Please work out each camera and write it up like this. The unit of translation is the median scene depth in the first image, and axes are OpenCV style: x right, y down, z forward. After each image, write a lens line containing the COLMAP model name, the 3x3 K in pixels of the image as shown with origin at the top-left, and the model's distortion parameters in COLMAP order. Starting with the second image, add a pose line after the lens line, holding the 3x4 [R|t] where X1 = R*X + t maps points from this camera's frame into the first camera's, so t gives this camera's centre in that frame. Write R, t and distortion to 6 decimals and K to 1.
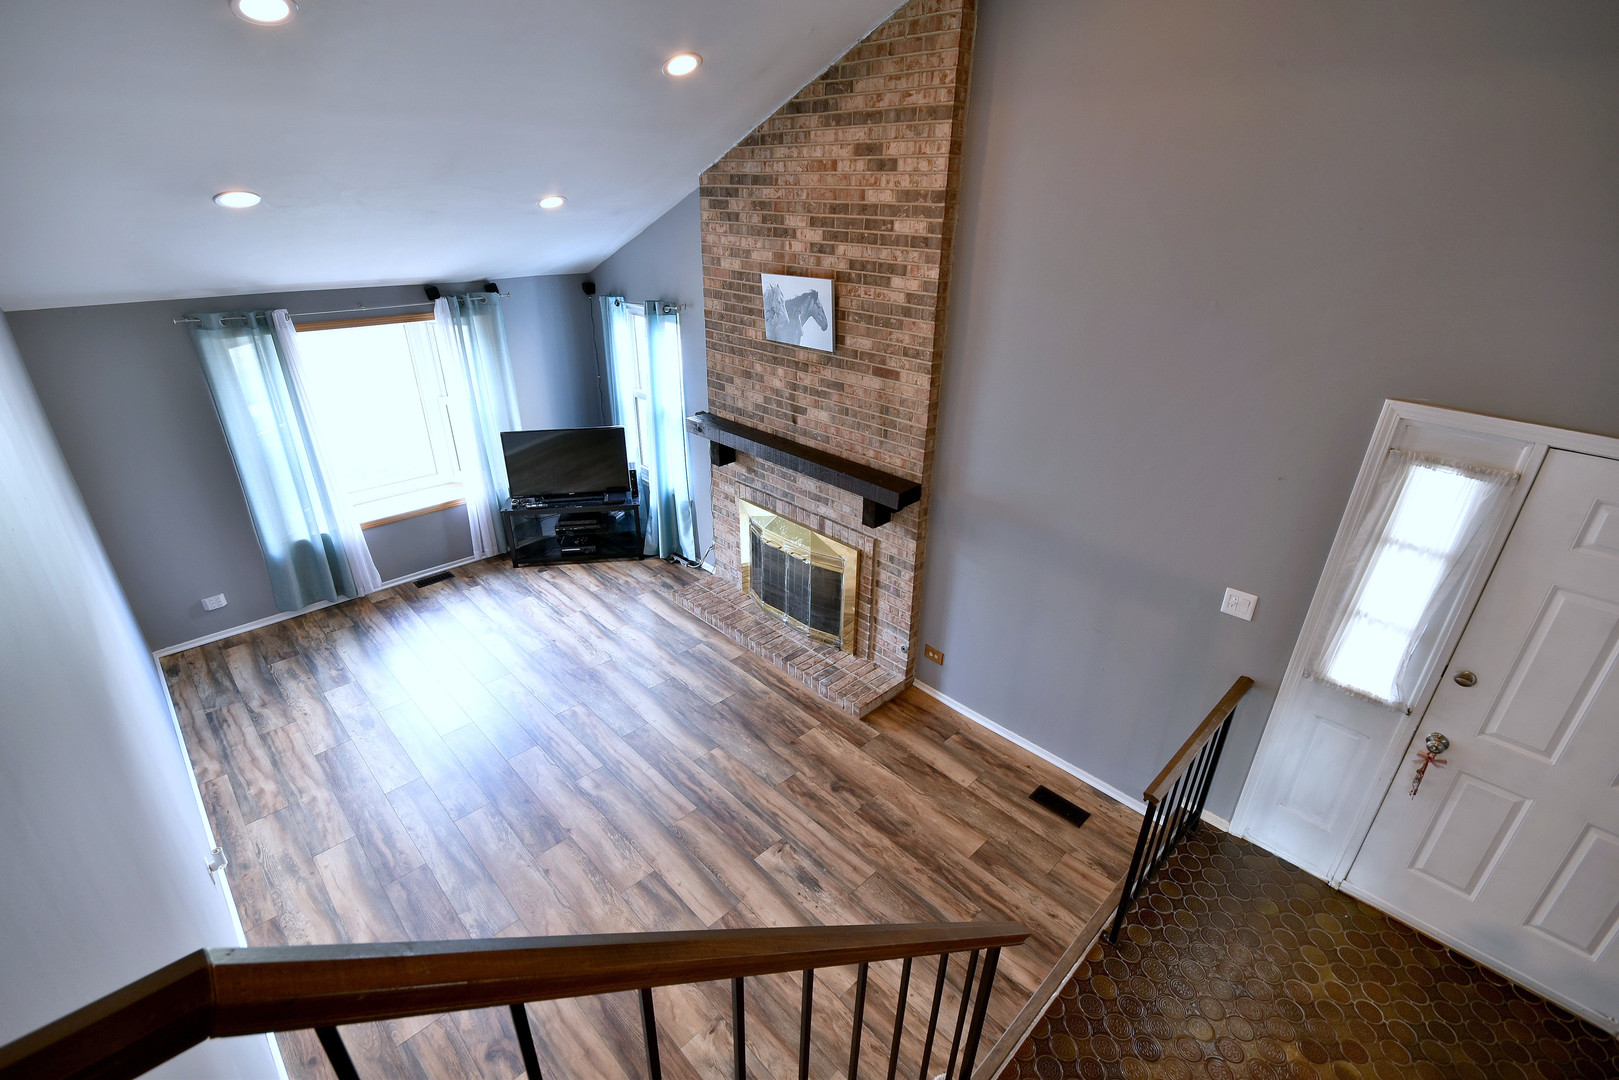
lens RADIAL K [[738.8, 0, 799.5], [0, 738.8, 547.9], [0, 0, 1]] dist [0.014352, 0.000287]
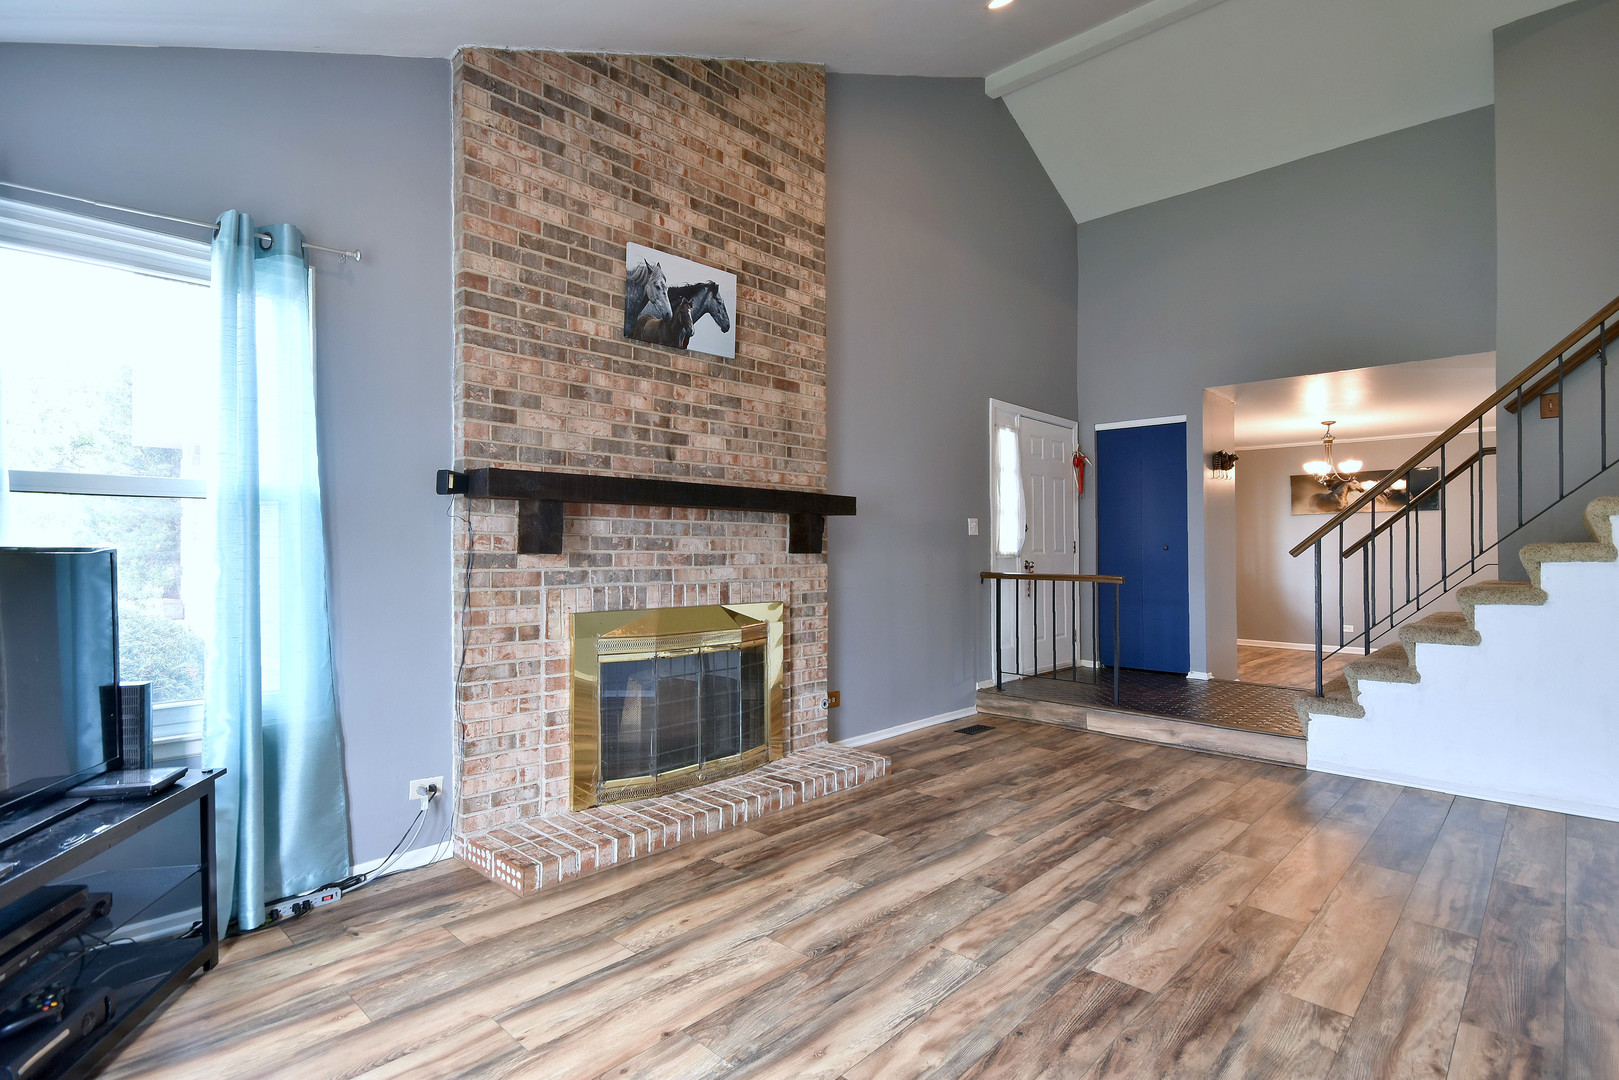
lens RADIAL K [[812.1, 0, 804.9], [0, 812.1, 546.1], [0, 0, 1]] dist [0.018248, 0.001201]
pose [[-0.063273, 0.007636, 0.997967, -0.861736], [0.436208, 0.899606, 0.020773, -0.062020], [-0.897619, 0.436635, -0.060251, 1.075138]]
